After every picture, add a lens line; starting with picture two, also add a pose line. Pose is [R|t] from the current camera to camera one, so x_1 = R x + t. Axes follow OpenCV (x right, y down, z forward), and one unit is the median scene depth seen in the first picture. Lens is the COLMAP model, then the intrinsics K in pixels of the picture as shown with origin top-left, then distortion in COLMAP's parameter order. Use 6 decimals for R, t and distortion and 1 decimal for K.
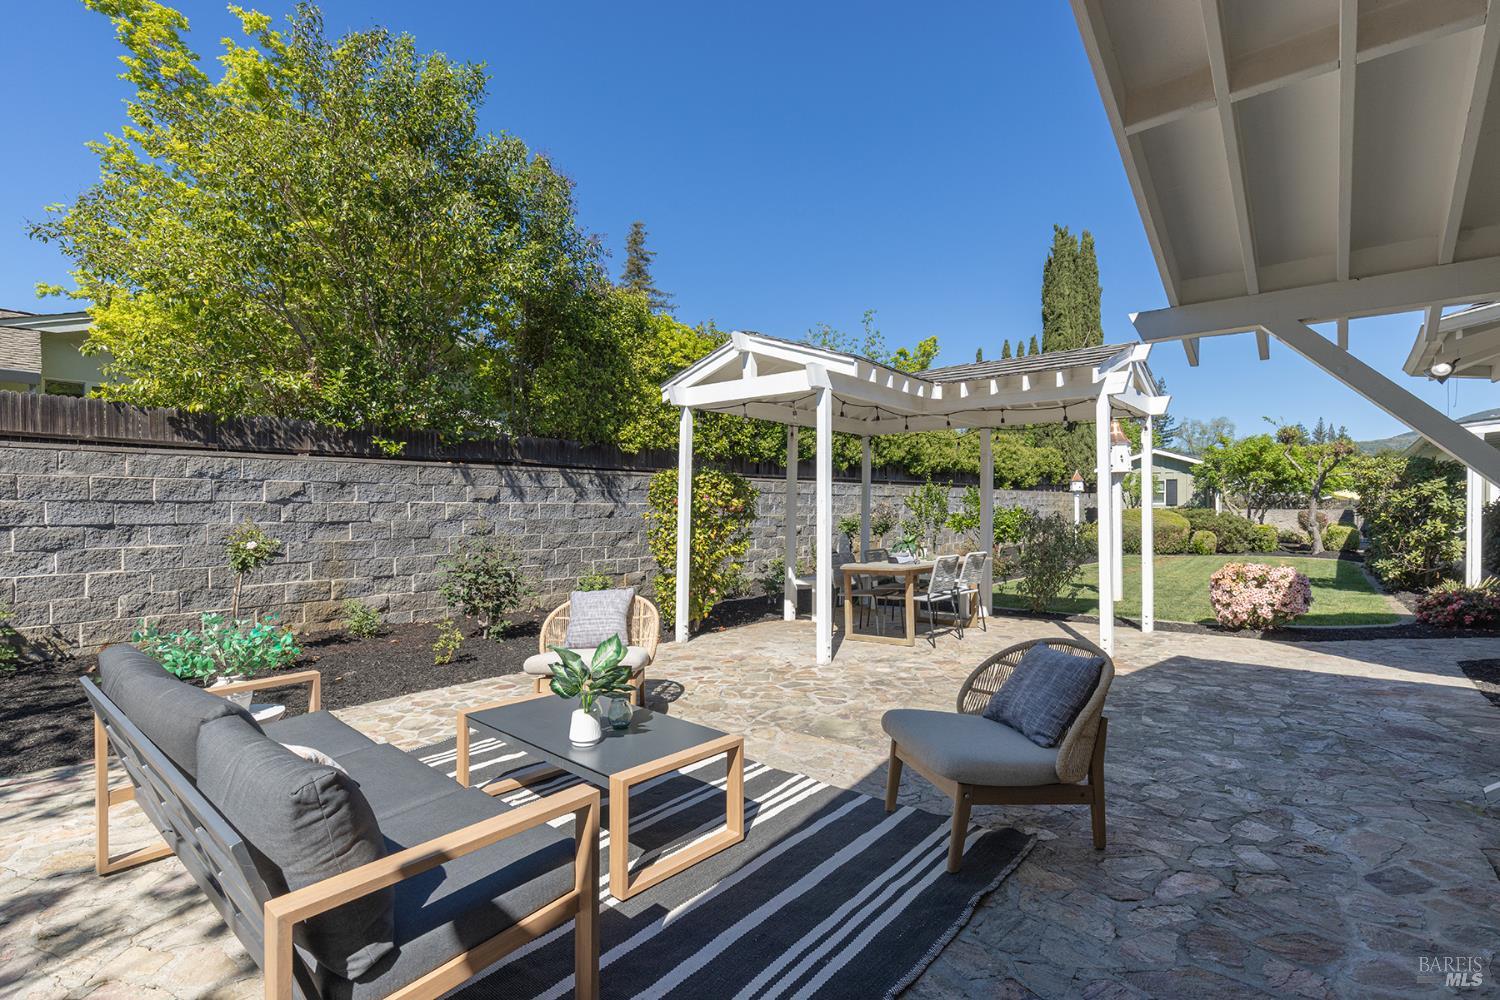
lens RADIAL K [[747.1, 0, 752.7], [0, 747.1, 503.0], [0, 0, 1]] dist [-0.005427, -0.000151]
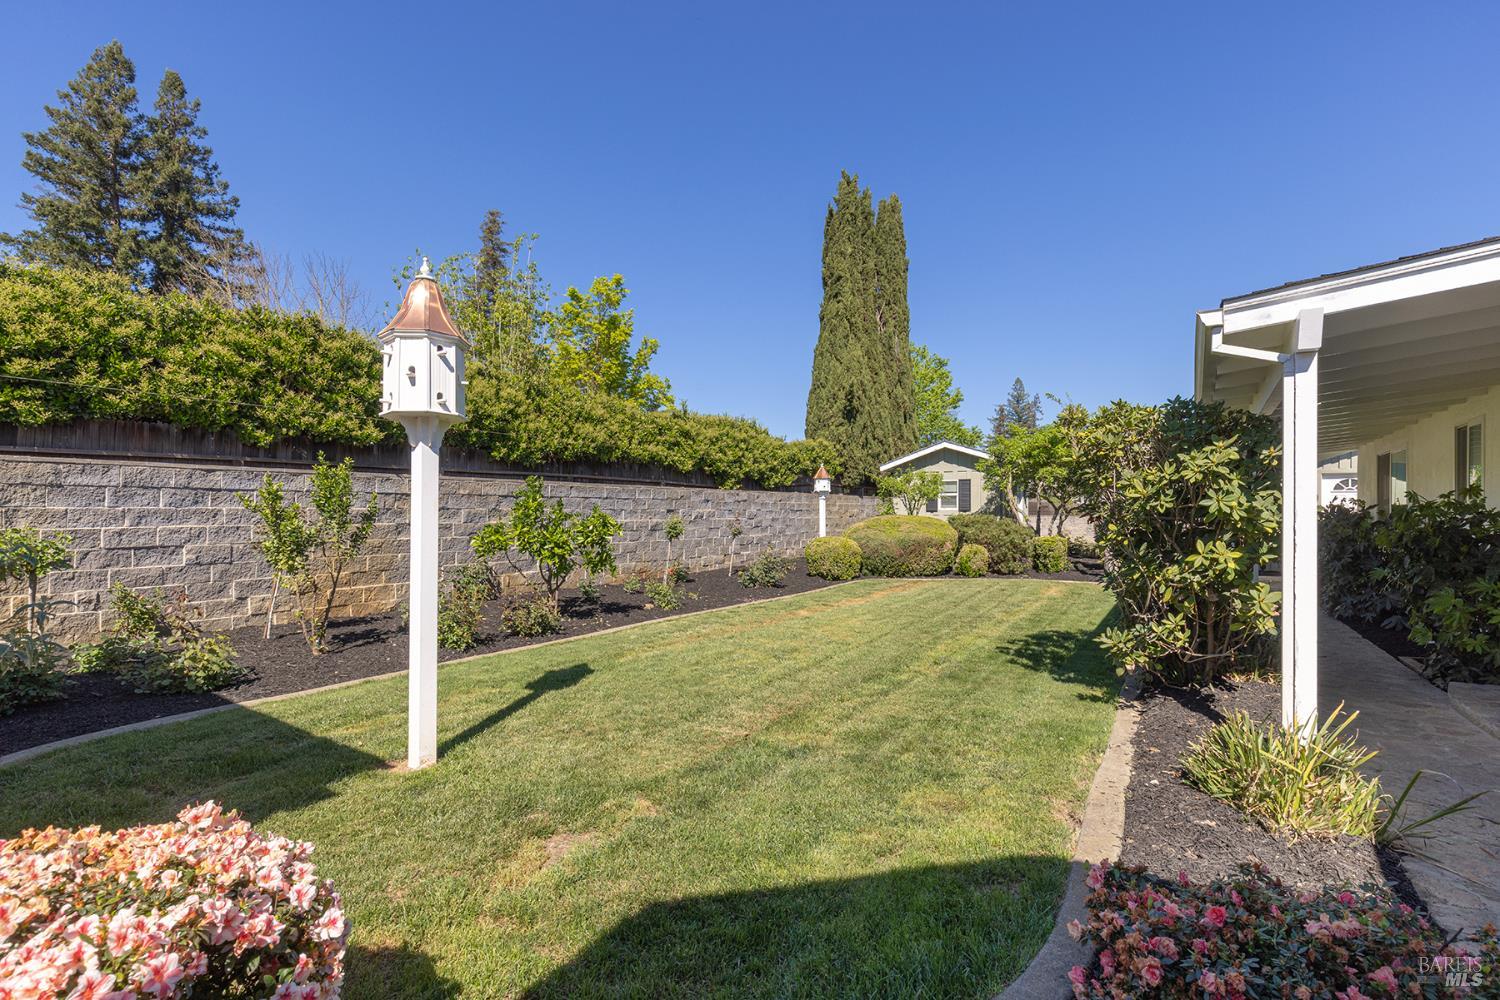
lens RADIAL K [[707.7, 0, 753.0], [0, 707.7, 505.1], [0, 0, 1]] dist [0.003557, -0.000019]
pose [[0.994315, 0.003187, 0.106434, 0.309904], [-0.002499, 0.999975, -0.006590, 0.002808], [-0.106453, 0.006287, 0.994298, 0.317182]]
